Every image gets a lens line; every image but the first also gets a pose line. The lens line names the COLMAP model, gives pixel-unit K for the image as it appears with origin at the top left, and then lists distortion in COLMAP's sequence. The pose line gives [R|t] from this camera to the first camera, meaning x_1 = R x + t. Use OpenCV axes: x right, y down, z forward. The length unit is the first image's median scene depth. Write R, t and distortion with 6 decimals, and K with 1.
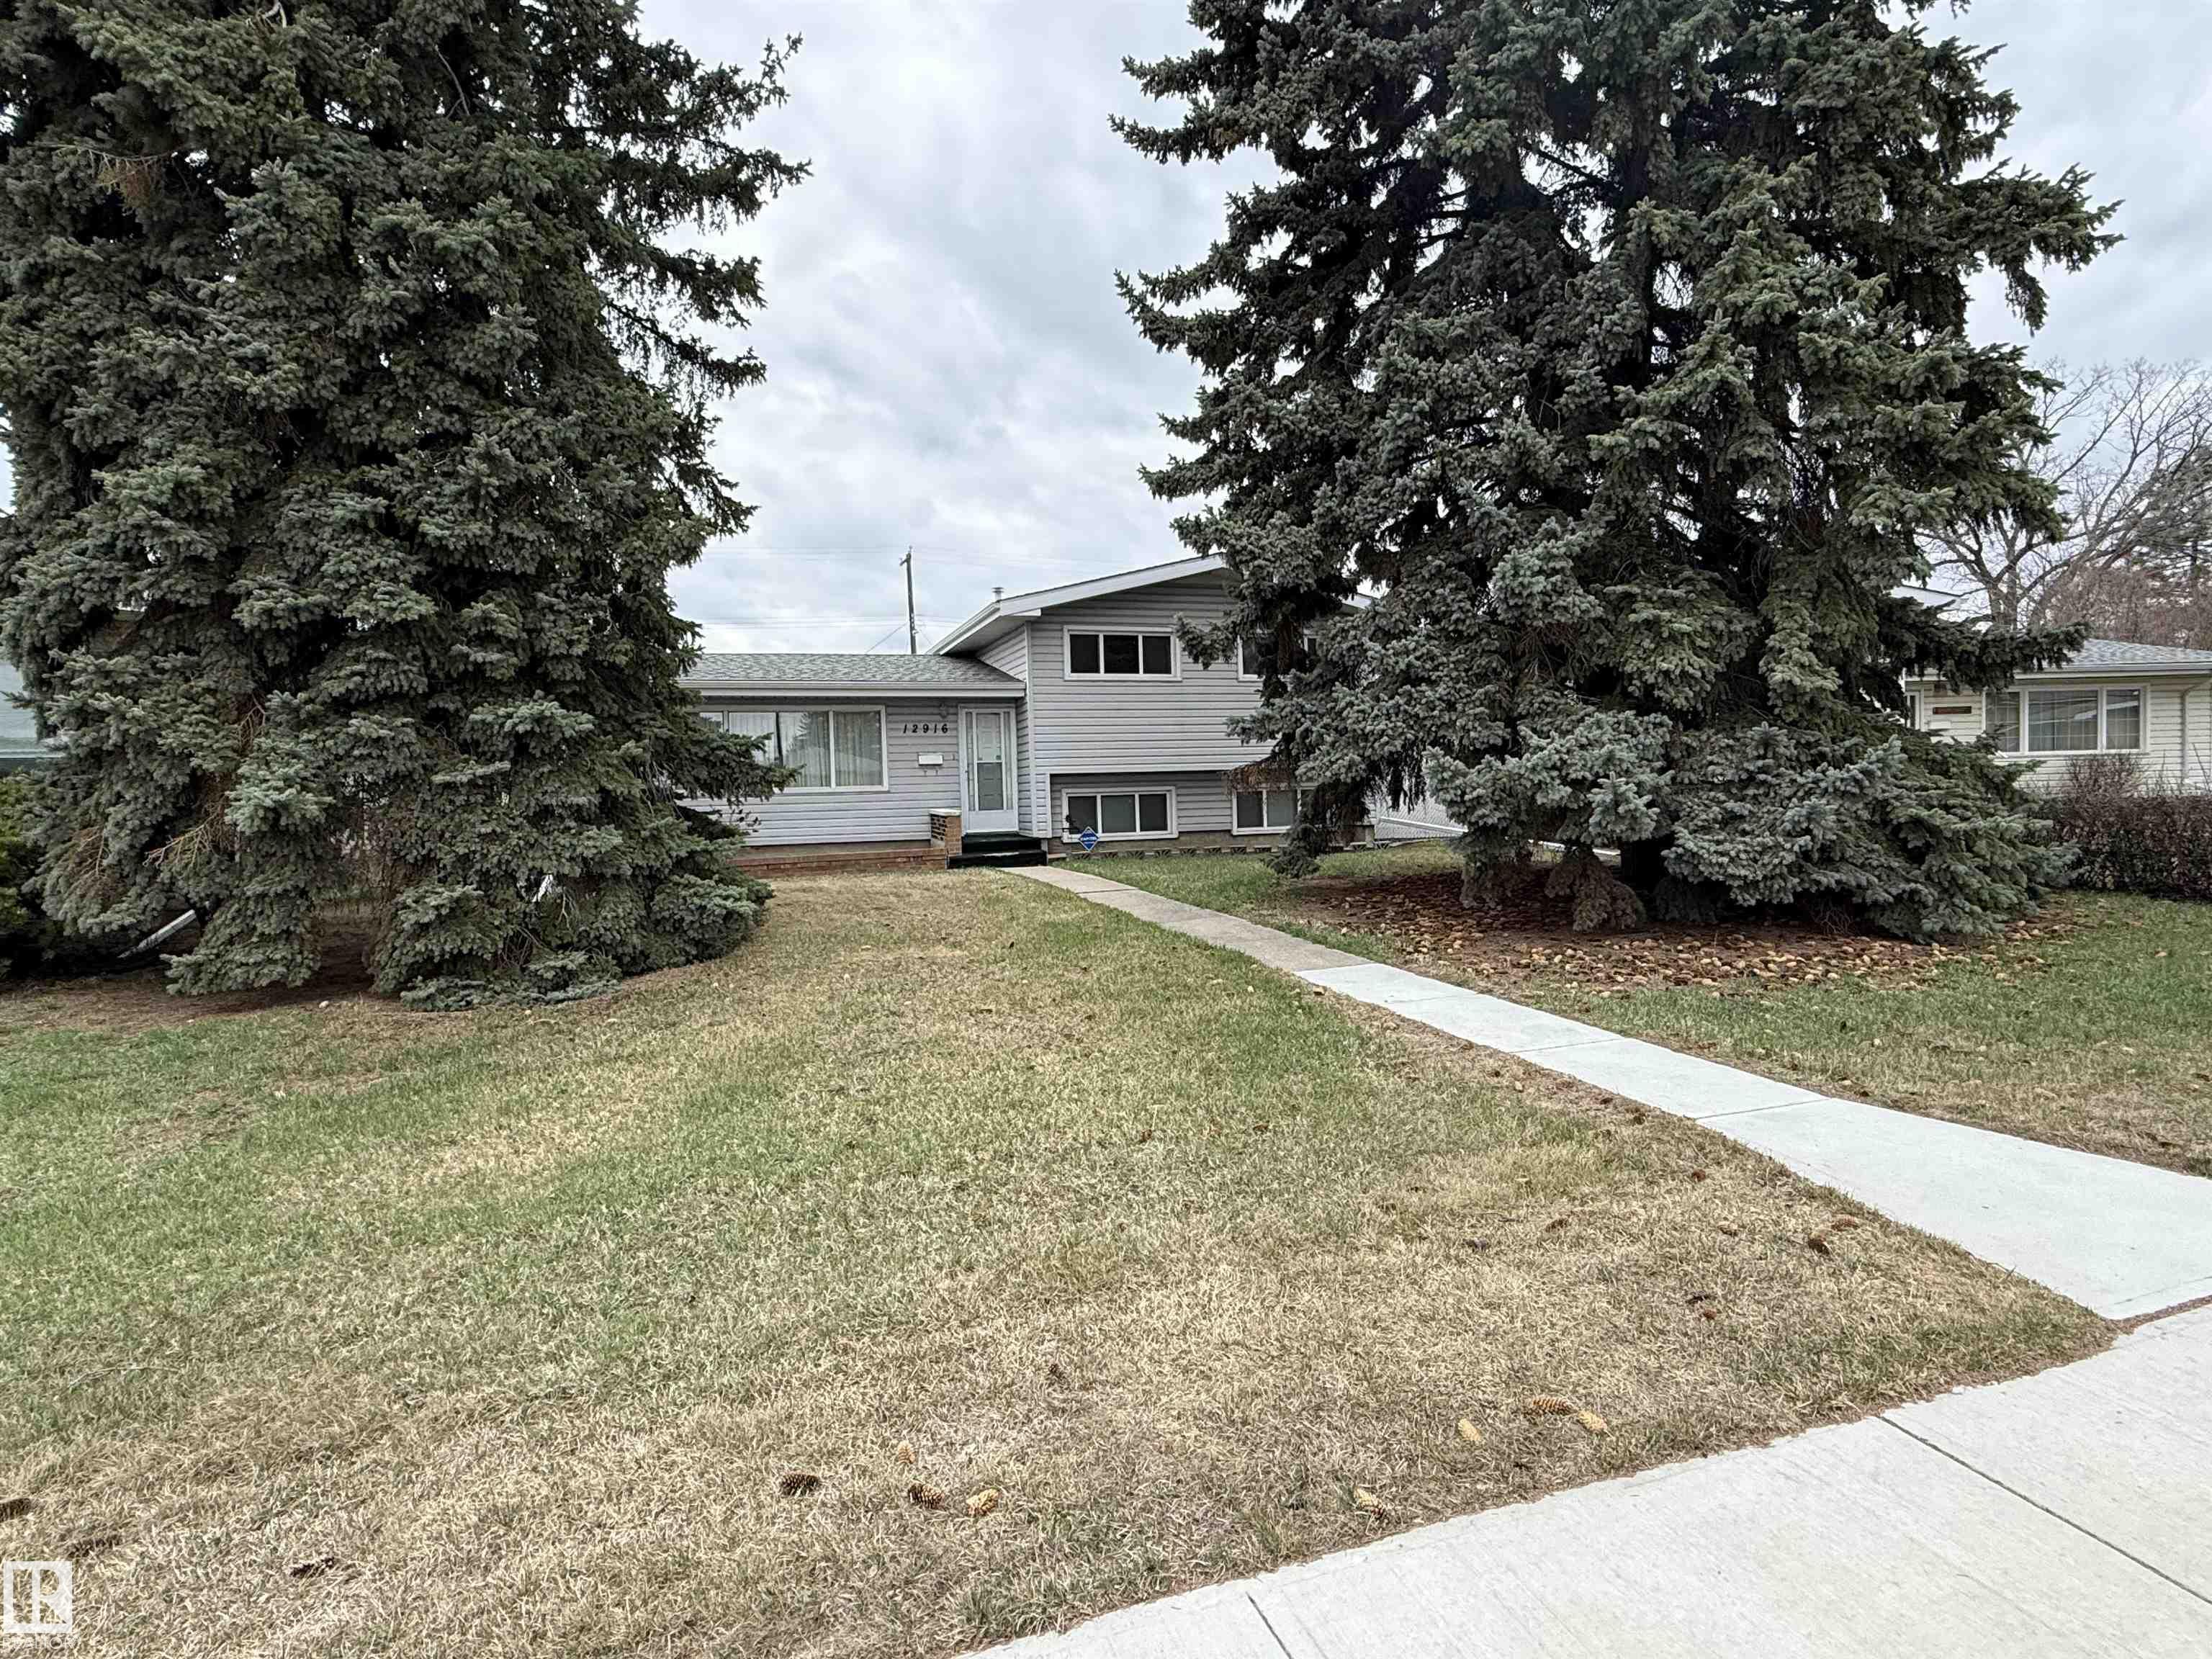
lens RADIAL K [[1159.9, 0, 1106.7], [0, 1159.9, 828.4], [0, 0, 1]] dist [-0.001524, -0.000144]
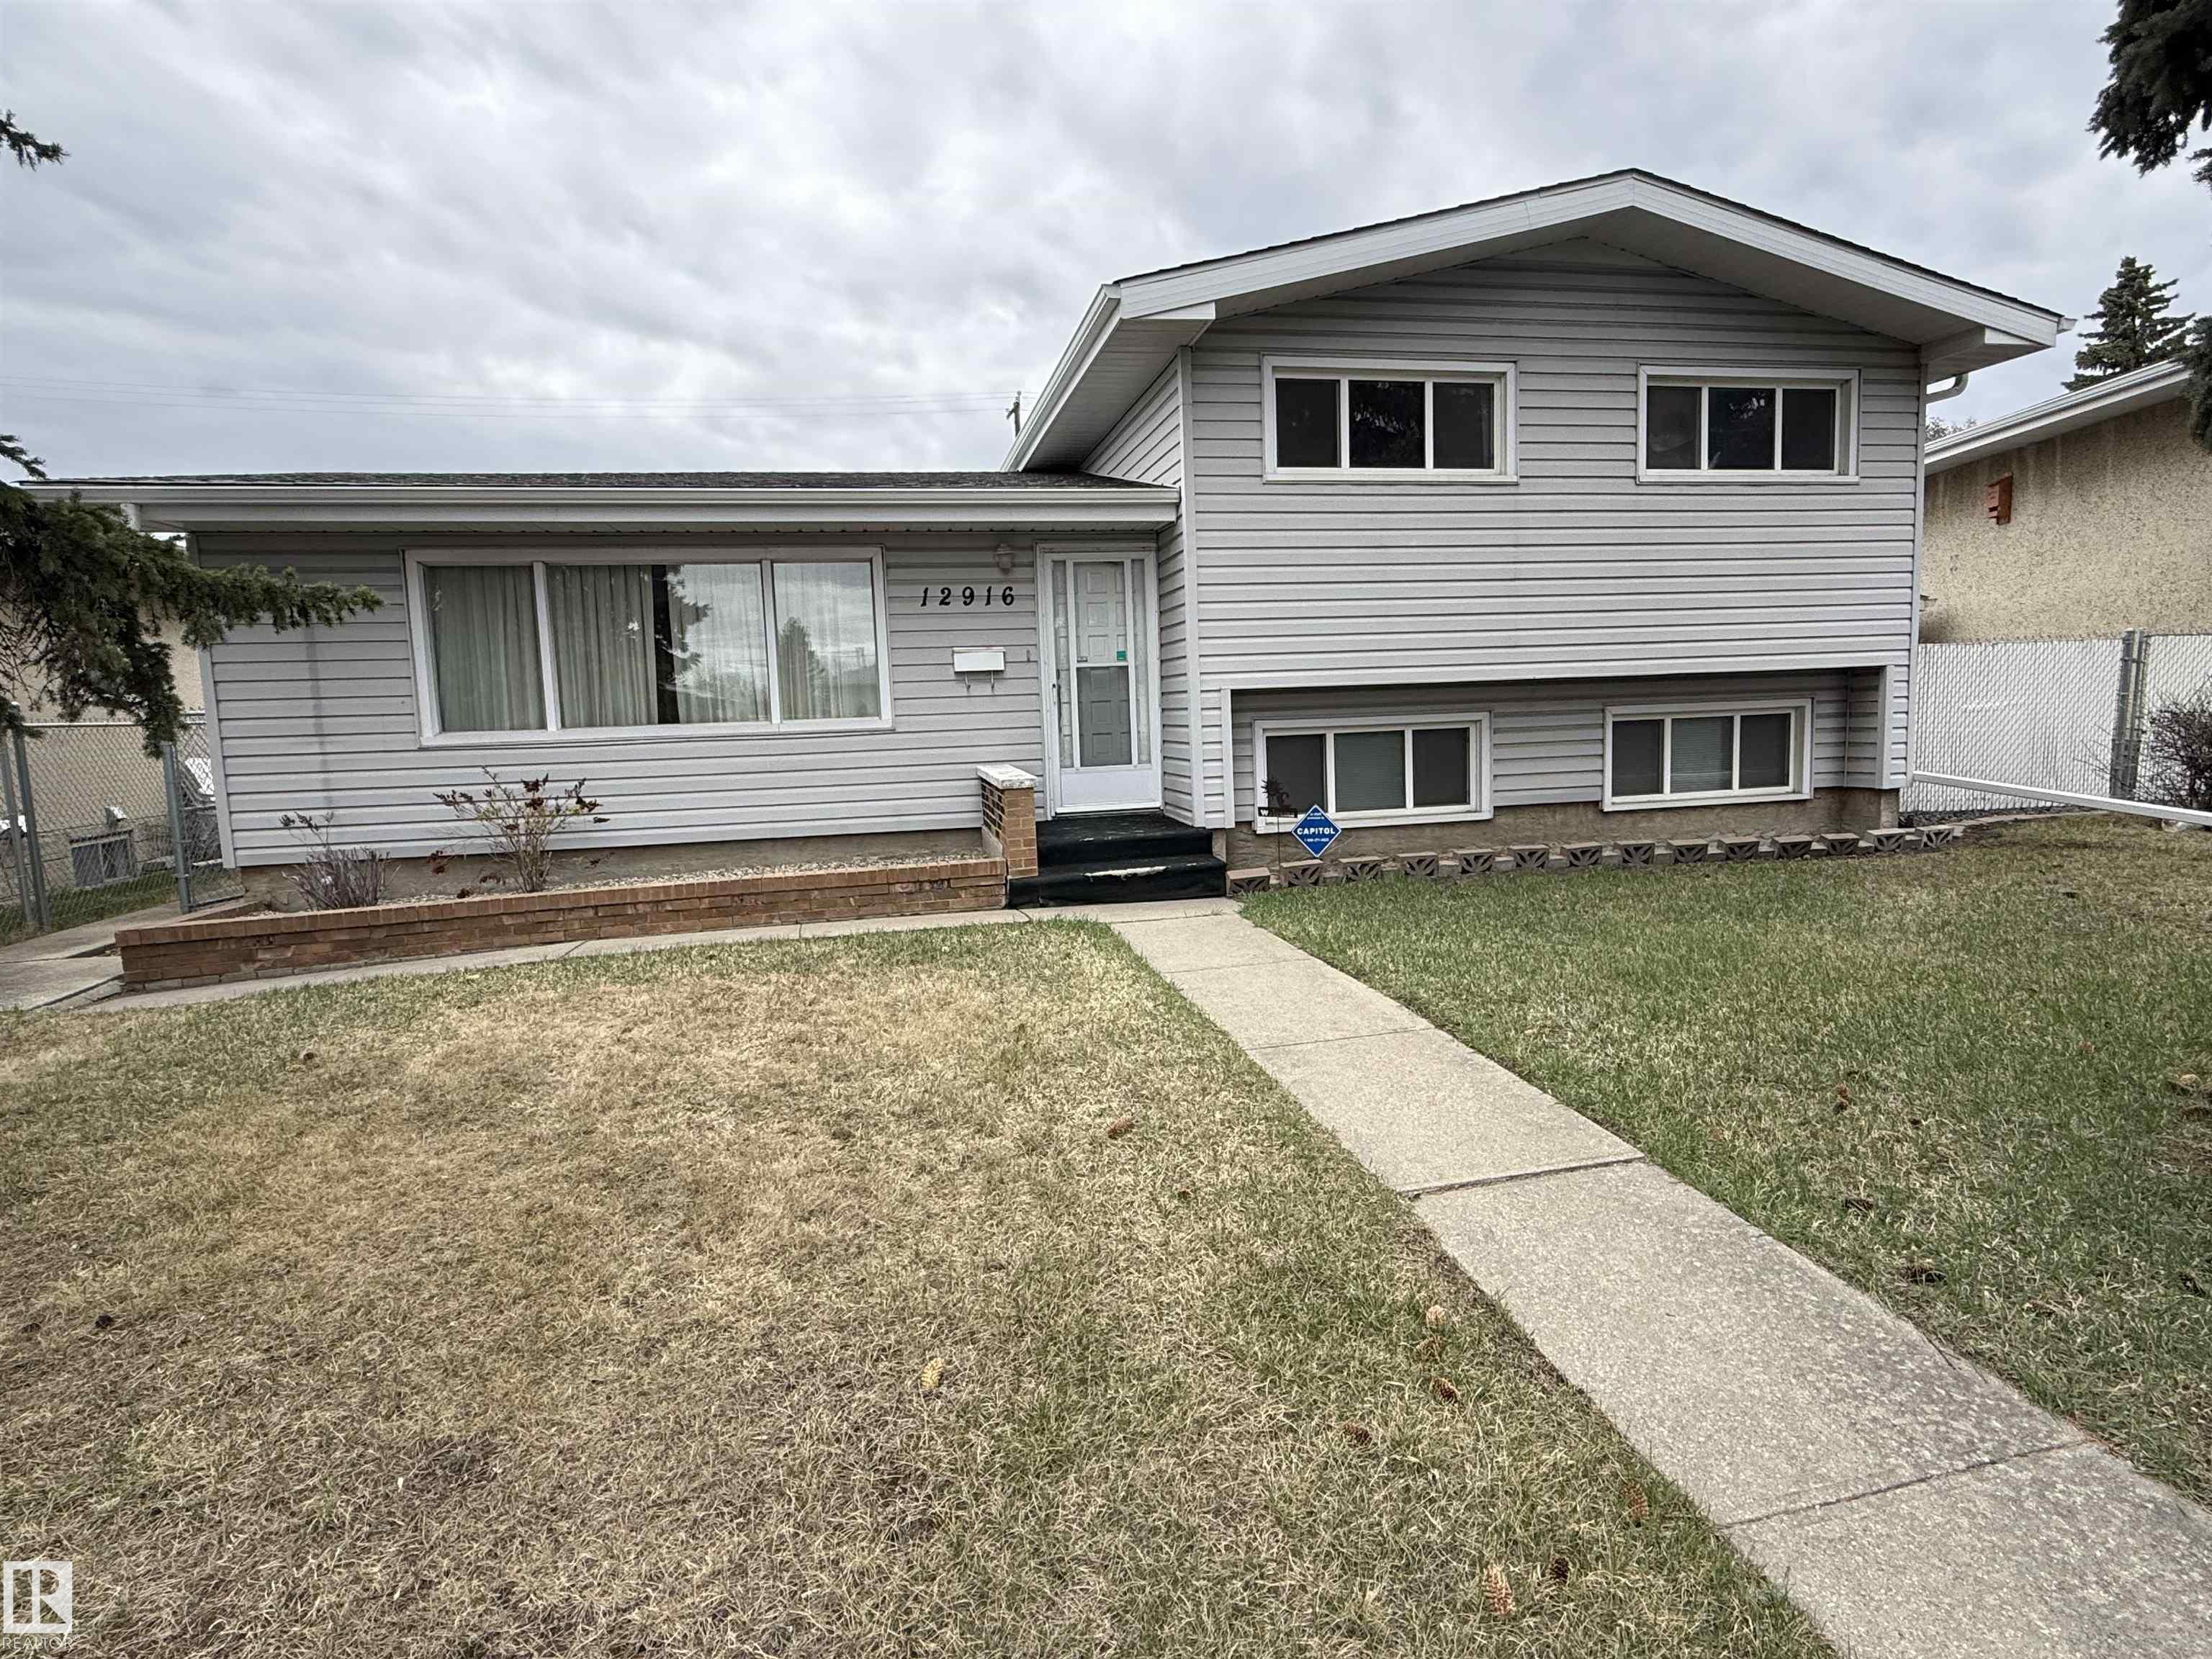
lens RADIAL K [[1159.9, 0, 1110.7], [0, 1159.9, 820.2], [0, 0, 1]] dist [-0.001524, -0.000144]
pose [[0.993437, 0.003338, -0.114335, -0.043119], [0.004945, 0.997386, 0.072083, -0.028301], [0.114277, -0.072175, 0.990824, 0.526624]]
